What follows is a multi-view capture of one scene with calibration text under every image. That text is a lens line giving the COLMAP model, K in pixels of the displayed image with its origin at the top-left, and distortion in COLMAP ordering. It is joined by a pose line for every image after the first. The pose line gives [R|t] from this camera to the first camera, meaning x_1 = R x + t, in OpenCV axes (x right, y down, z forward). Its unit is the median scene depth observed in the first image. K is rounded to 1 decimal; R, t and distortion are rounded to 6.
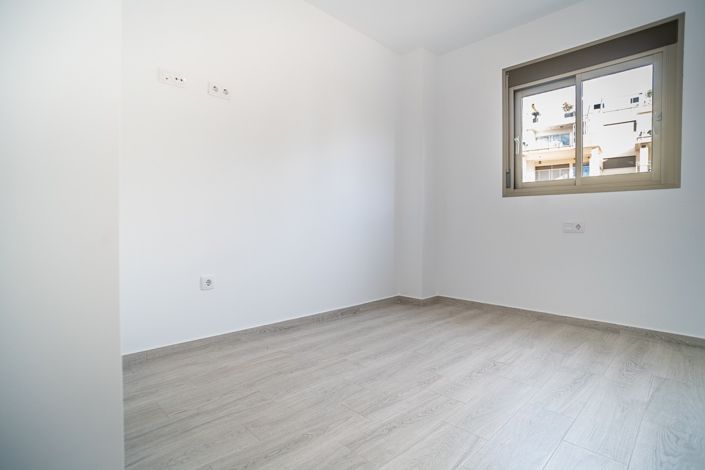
lens RADIAL K [[339.7, 0, 350.9], [0, 339.7, 238.2], [0, 0, 1]] dist [0.004601, 0.001365]
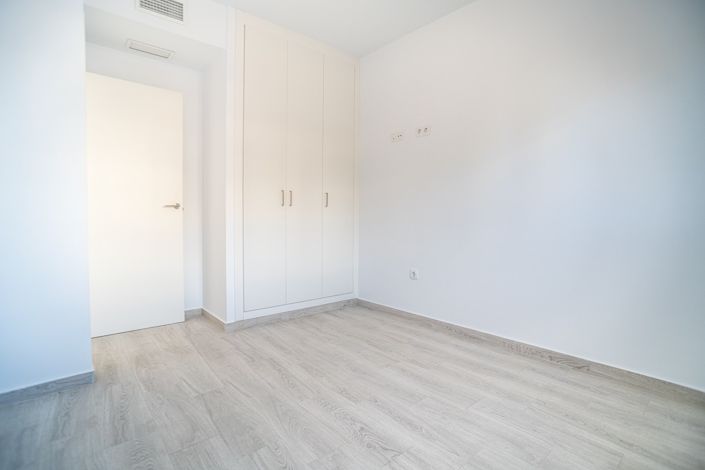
lens RADIAL K [[339.7, 0, 351.3], [0, 339.7, 228.6], [0, 0, 1]] dist [0.004601, 0.001365]
pose [[-0.086527, 0.004086, -0.996241, 1.011386], [-0.025563, 0.999653, 0.006320, -0.054270], [0.995922, 0.026014, -0.086392, 0.911833]]
